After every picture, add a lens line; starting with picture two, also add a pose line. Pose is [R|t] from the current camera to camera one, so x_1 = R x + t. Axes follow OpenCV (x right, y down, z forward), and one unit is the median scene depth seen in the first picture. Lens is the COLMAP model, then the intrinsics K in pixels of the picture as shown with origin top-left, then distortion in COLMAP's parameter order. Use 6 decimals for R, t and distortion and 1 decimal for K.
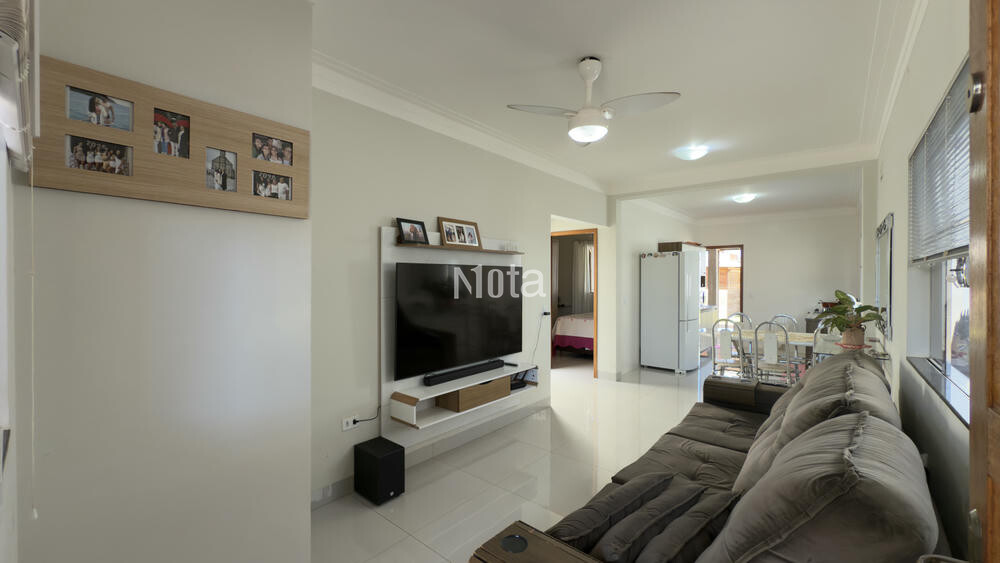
lens RADIAL K [[399.1, 0, 500.0], [0, 399.1, 281.5], [0, 0, 1]] dist [-0.001122, 0.000209]
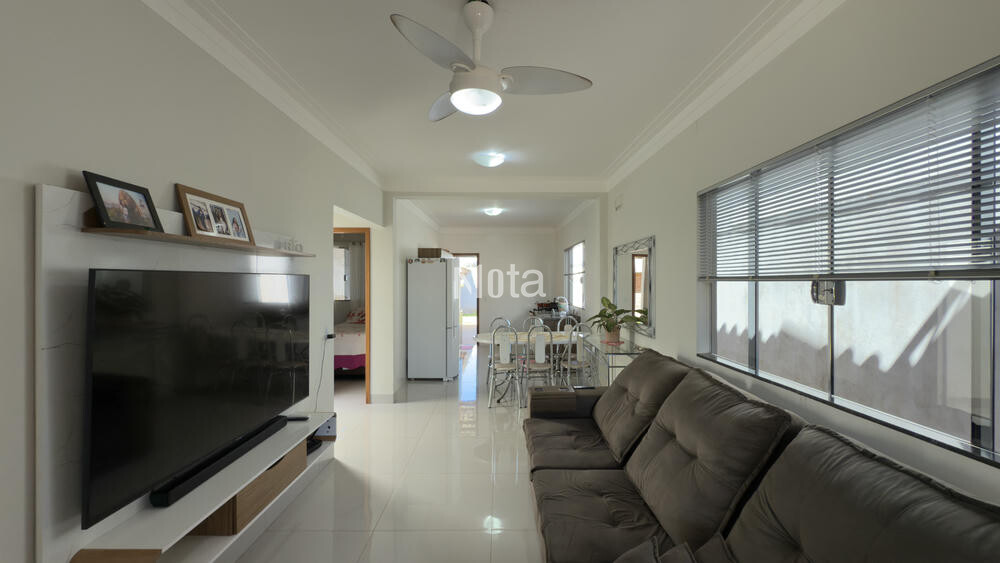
lens RADIAL K [[399.1, 0, 500.0], [0, 399.1, 281.5], [0, 0, 1]] dist [-0.001122, 0.000209]
pose [[0.765346, -0.002741, 0.643613, -0.163253], [0.007116, 0.999966, -0.004203, -0.022677], [-0.643579, 0.007797, 0.765340, 0.292194]]
